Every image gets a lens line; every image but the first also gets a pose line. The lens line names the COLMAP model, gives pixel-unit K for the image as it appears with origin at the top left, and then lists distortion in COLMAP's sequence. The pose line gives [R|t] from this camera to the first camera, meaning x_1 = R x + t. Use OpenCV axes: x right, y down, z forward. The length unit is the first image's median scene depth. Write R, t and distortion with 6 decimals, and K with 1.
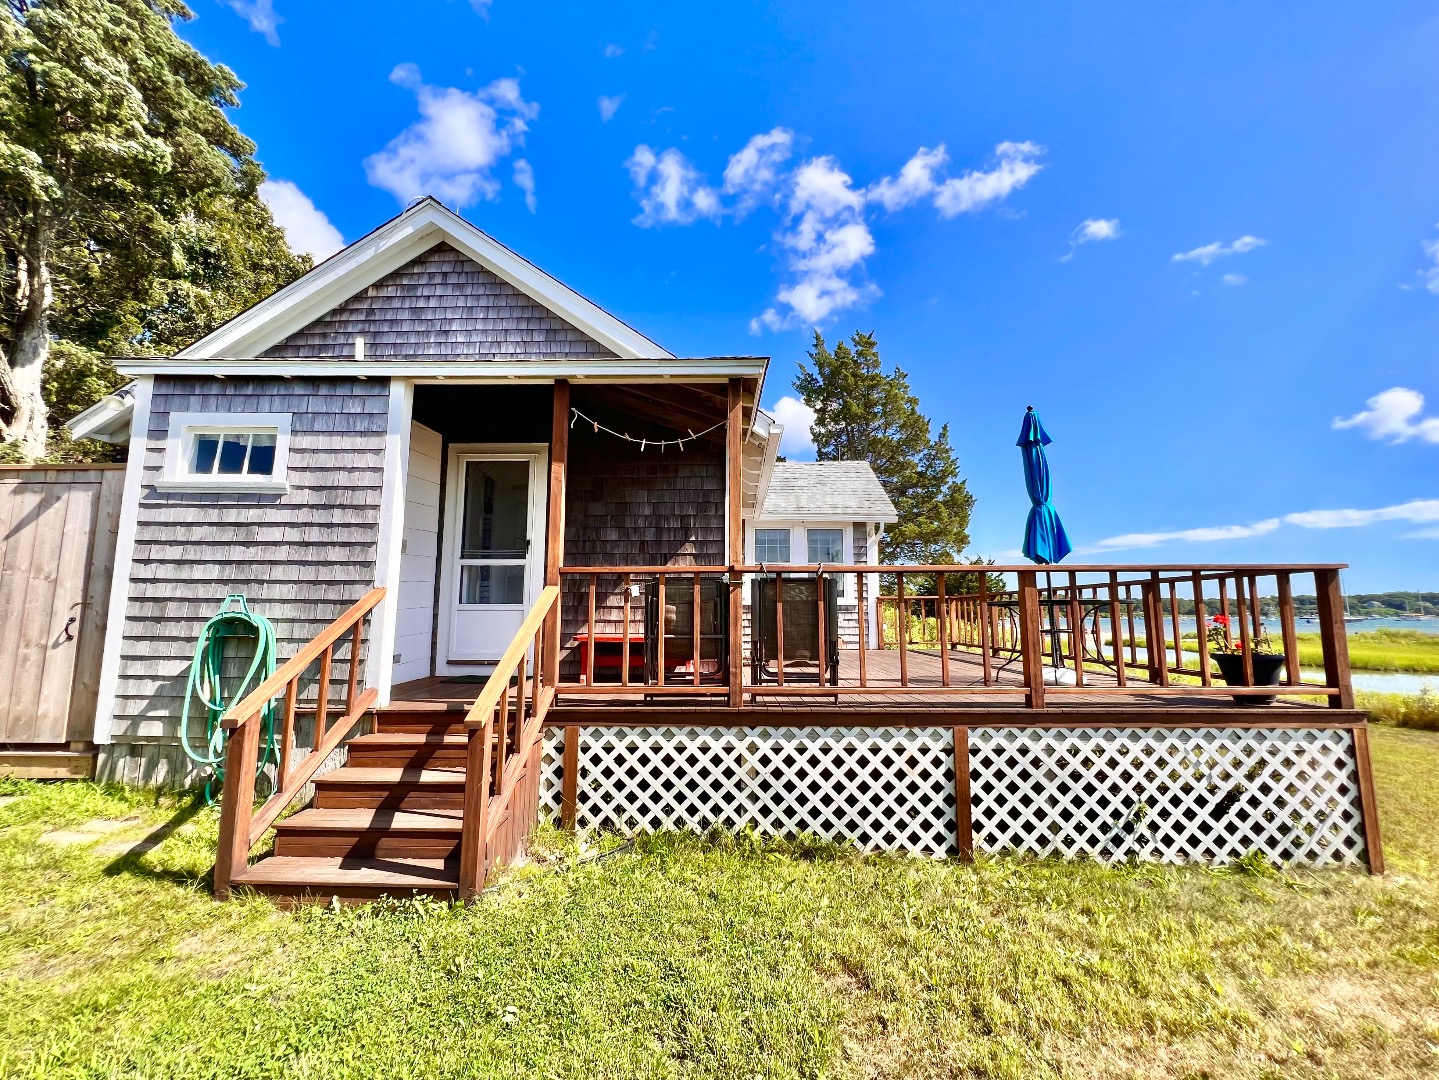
lens RADIAL K [[588.9, 0, 720.9], [0, 588.9, 539.0], [0, 0, 1]] dist [0.001385, 0.000626]
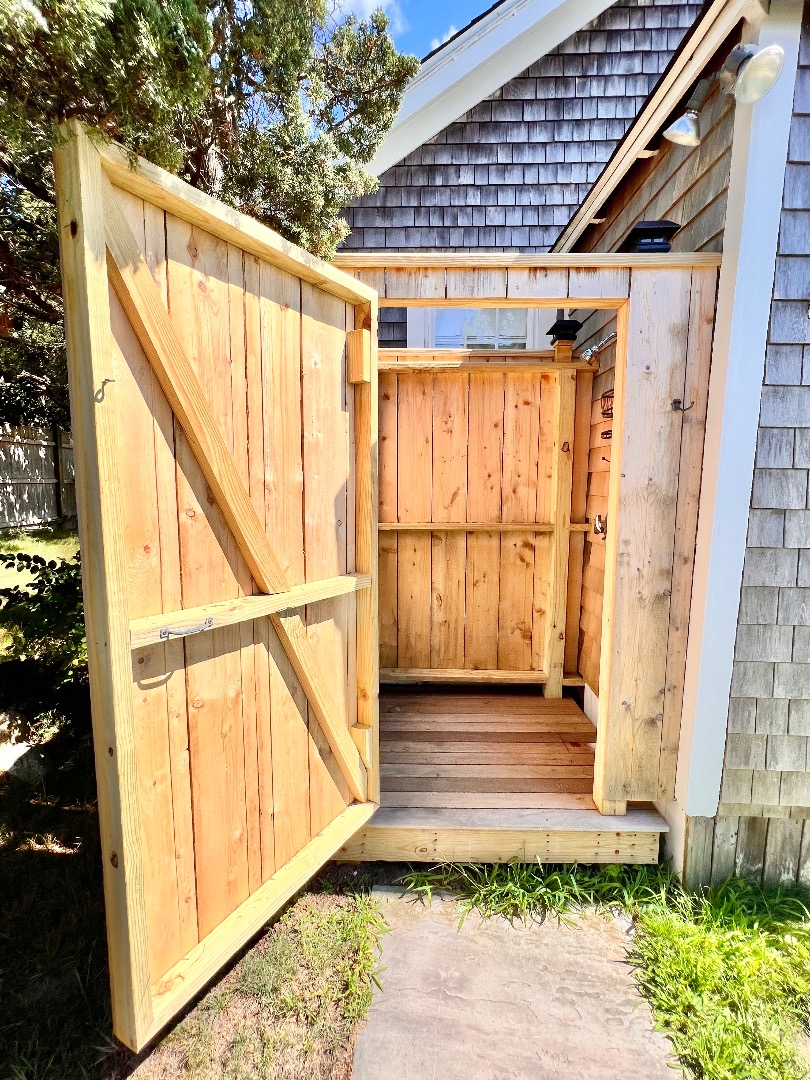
lens RADIAL K [[474.2, 0, 404.7], [0, 474.2, 524.9], [0, 0, 1]] dist [0.001283, -0.000463]
pose [[0.999986, 0.004747, 0.002373, -1.262911], [-0.005162, 0.973778, 0.227440, -0.006119], [-0.001231, -0.227449, 0.973789, 0.615057]]
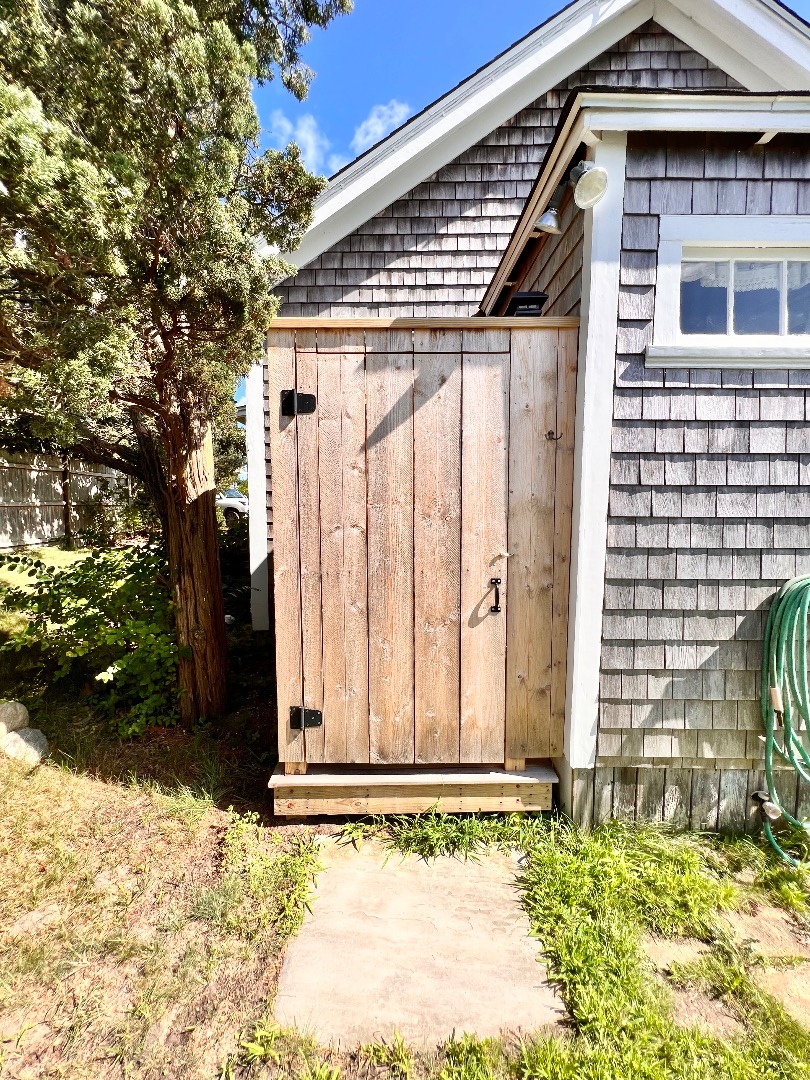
lens RADIAL K [[431.5, 0, 402.5], [0, 431.5, 527.3], [0, 0, 1]] dist [0.000038, 0.000476]
pose [[0.999563, -0.009495, 0.028005, -1.206066], [0.003724, 0.979926, 0.199328, -0.010977], [-0.029336, -0.199136, 0.979533, 0.565325]]
